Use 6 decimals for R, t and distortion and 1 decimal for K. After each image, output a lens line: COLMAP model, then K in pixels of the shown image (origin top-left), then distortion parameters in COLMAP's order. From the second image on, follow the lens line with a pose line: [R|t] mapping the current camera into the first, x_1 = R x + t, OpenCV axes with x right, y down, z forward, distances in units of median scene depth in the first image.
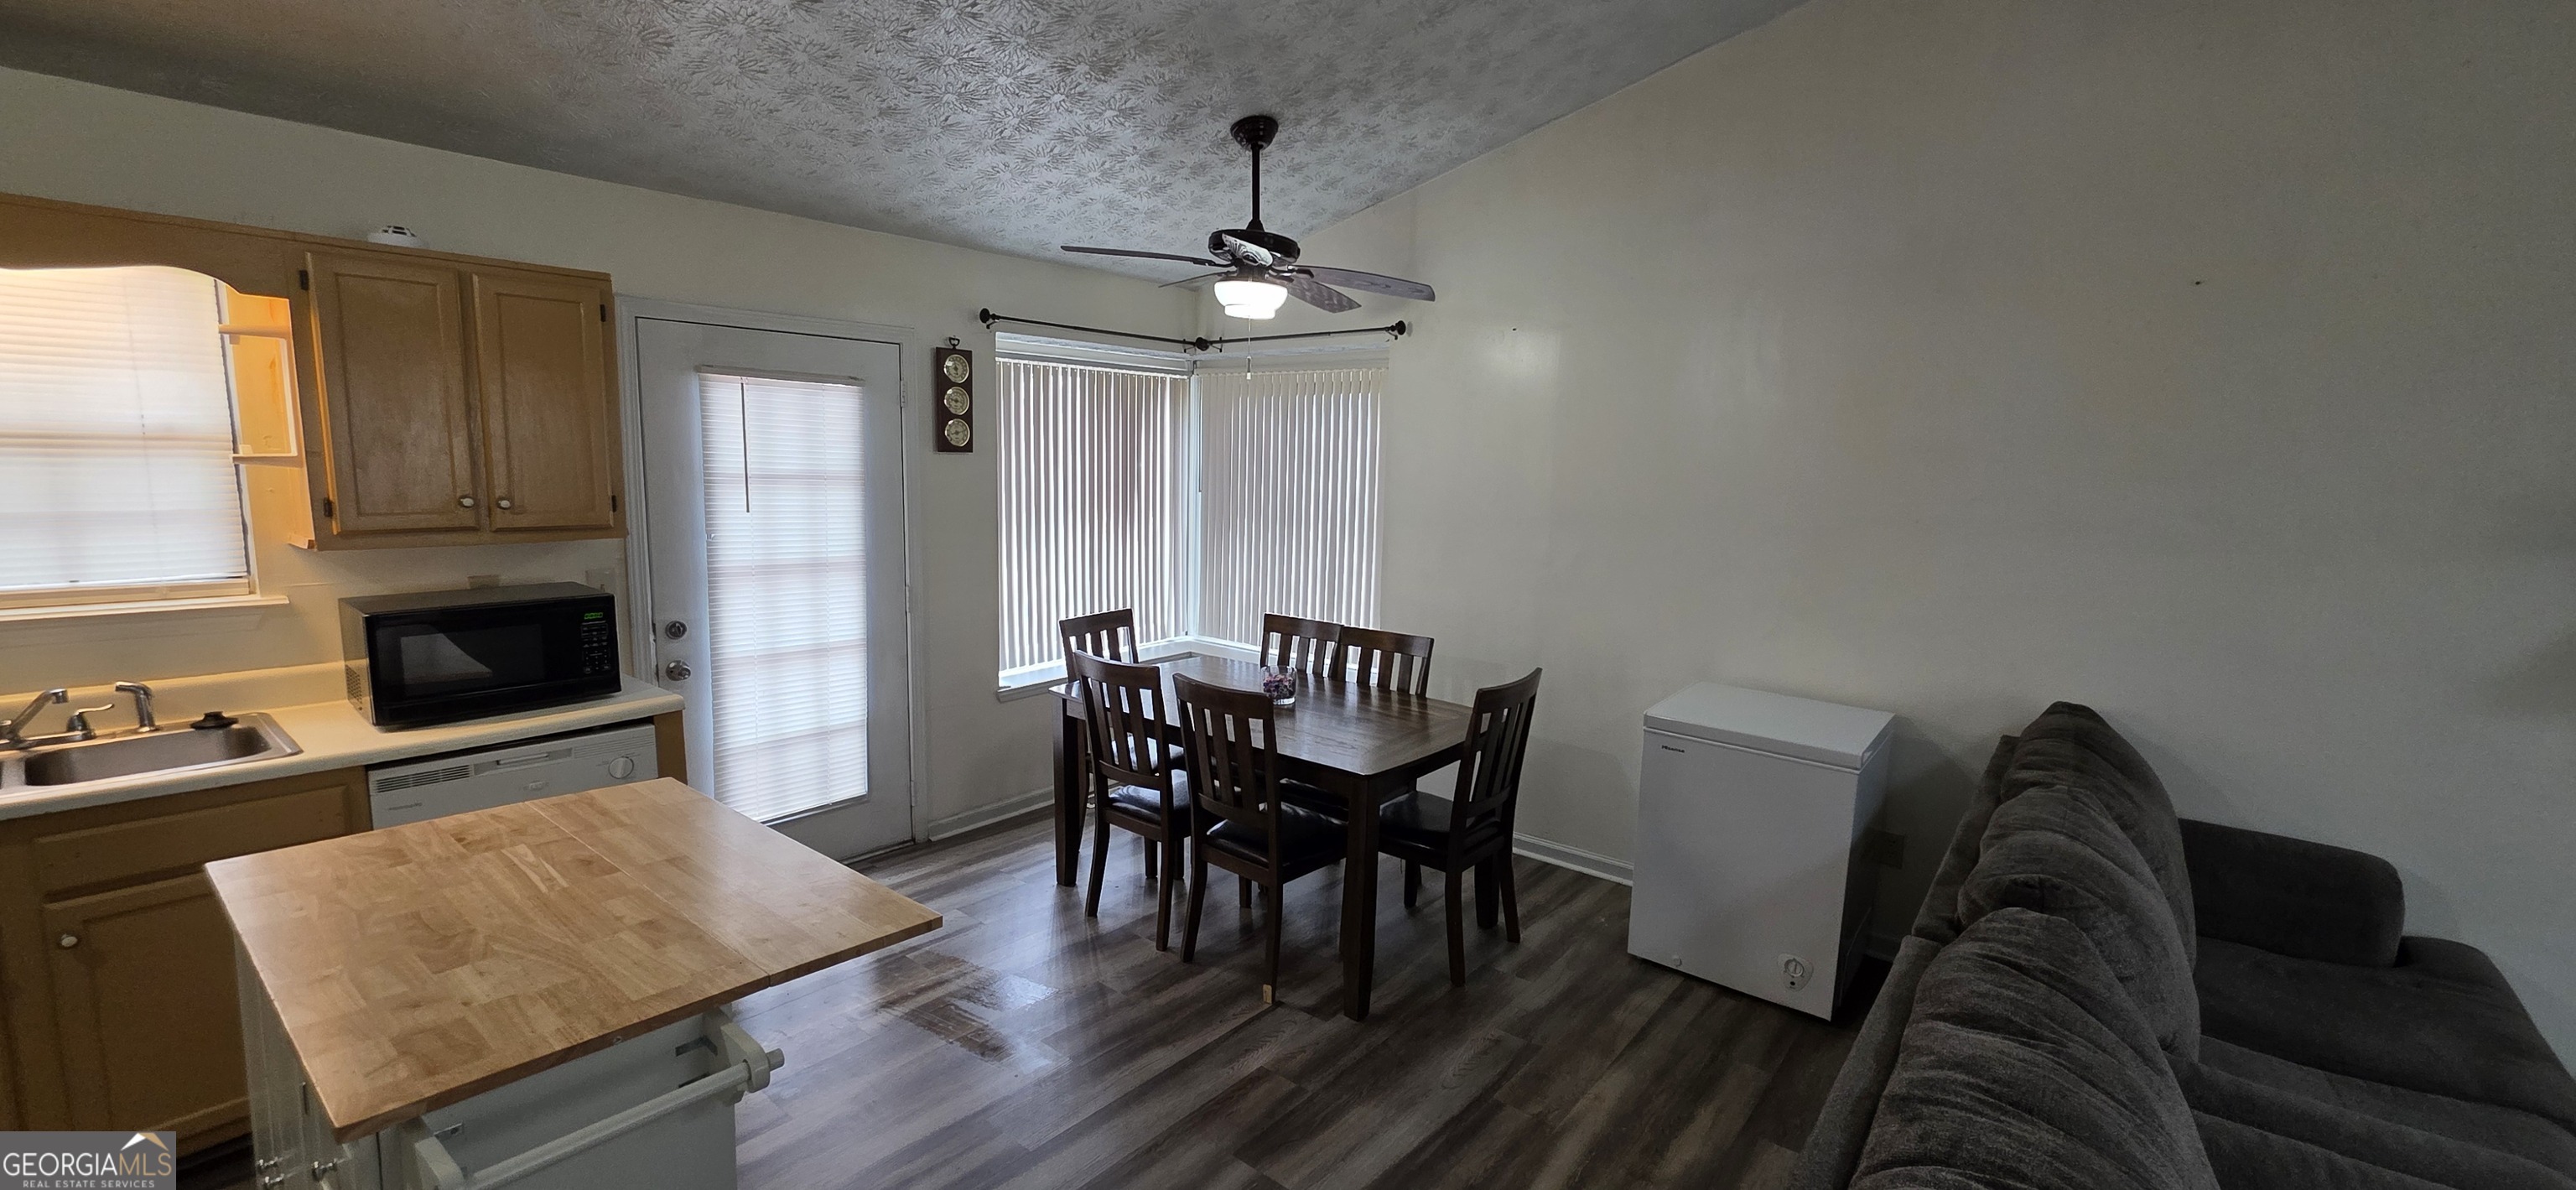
lens RADIAL K [[1026.3, 0, 1291.6], [0, 1026.3, 595.7], [0, 0, 1]] dist [0.002912, 0.000687]
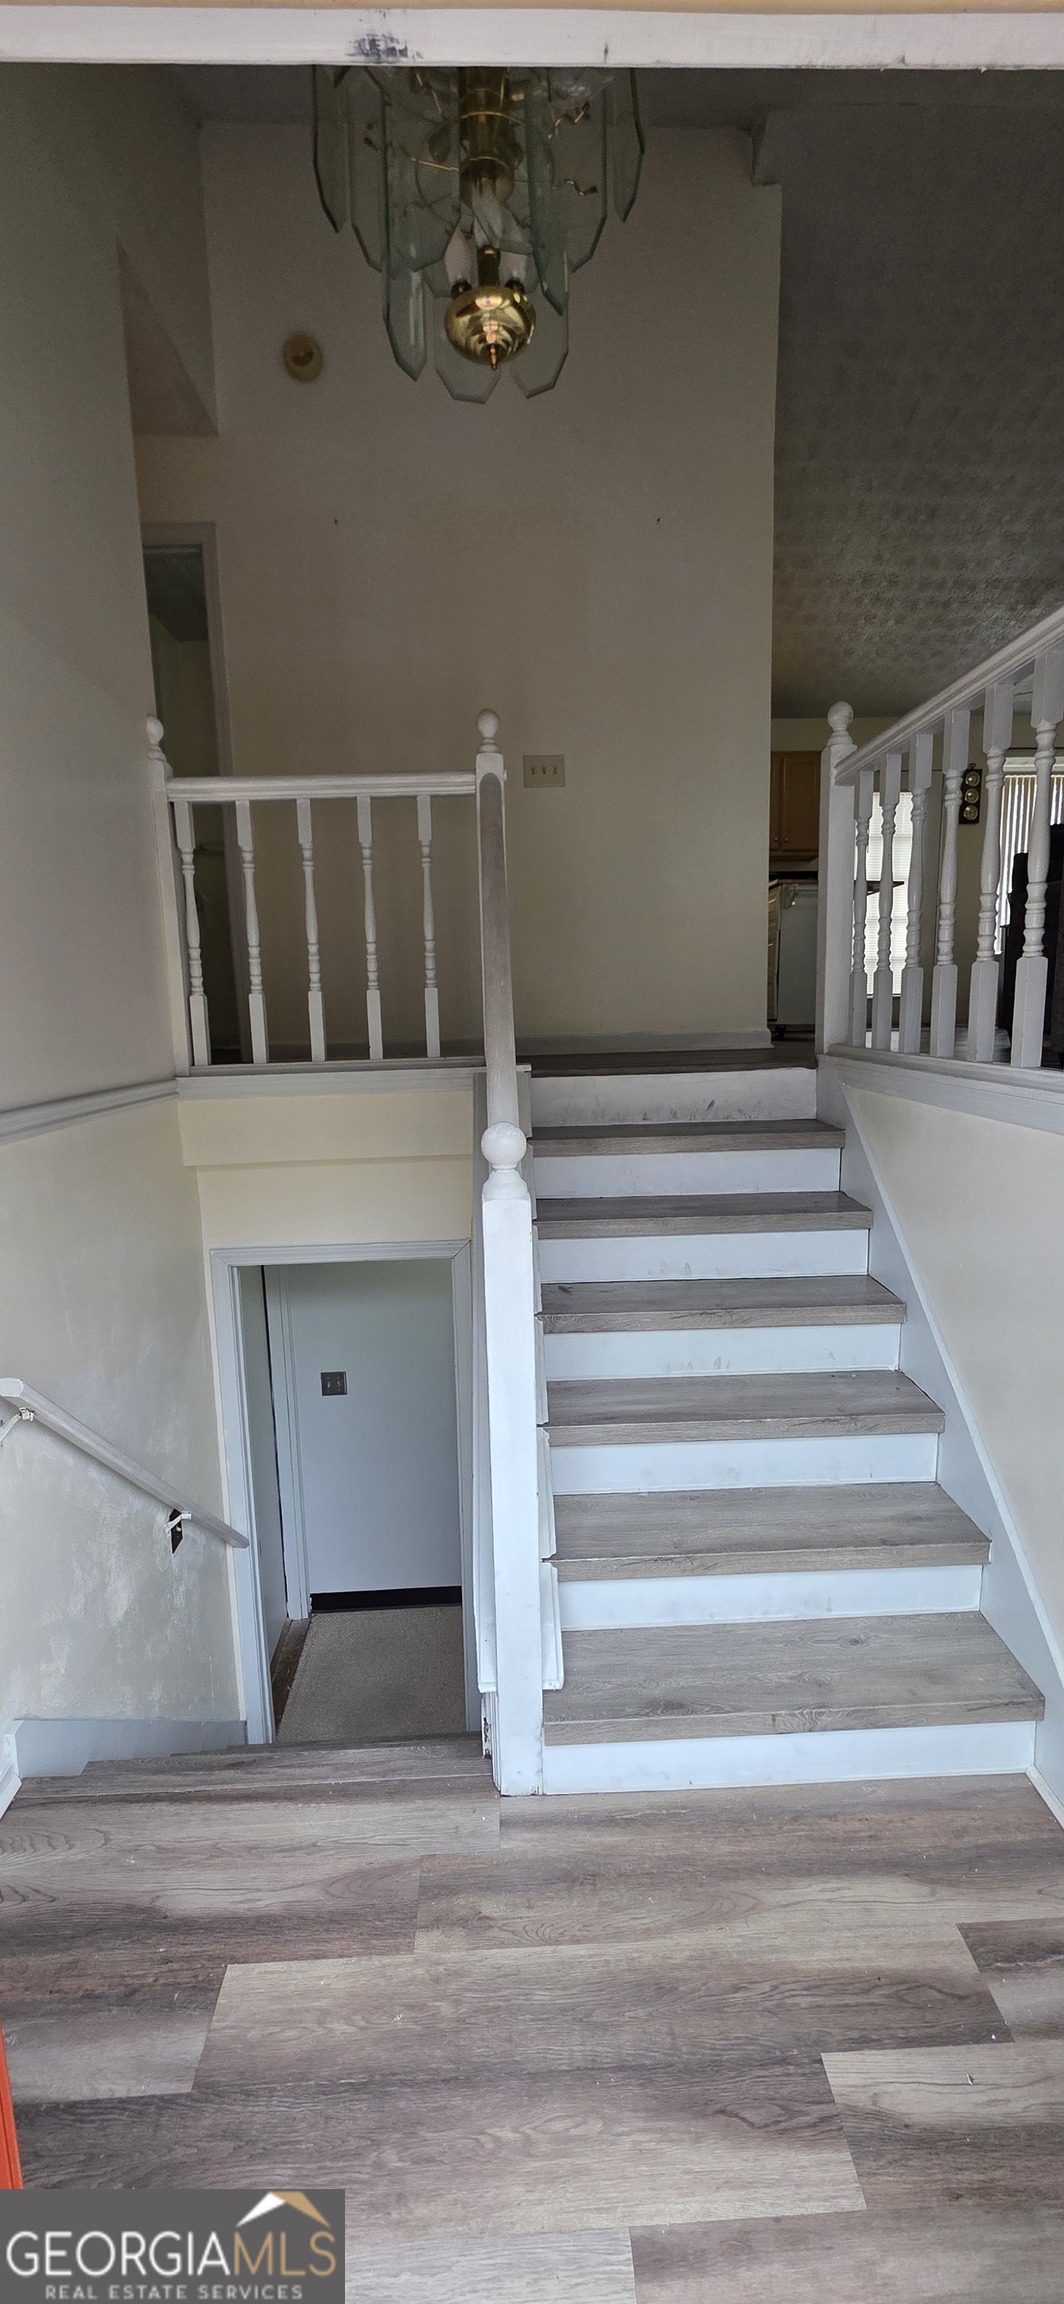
lens RADIAL K [[917.9, 0, 535.6], [0, 917.9, 1156.0], [0, 0, 1]] dist [0.002912, 0.000687]
pose [[0.661108, 0.084187, -0.745552, 0.805962], [-0.068911, 0.996298, 0.051395, 0.760402], [0.747119, 0.017399, 0.664462, -1.288454]]
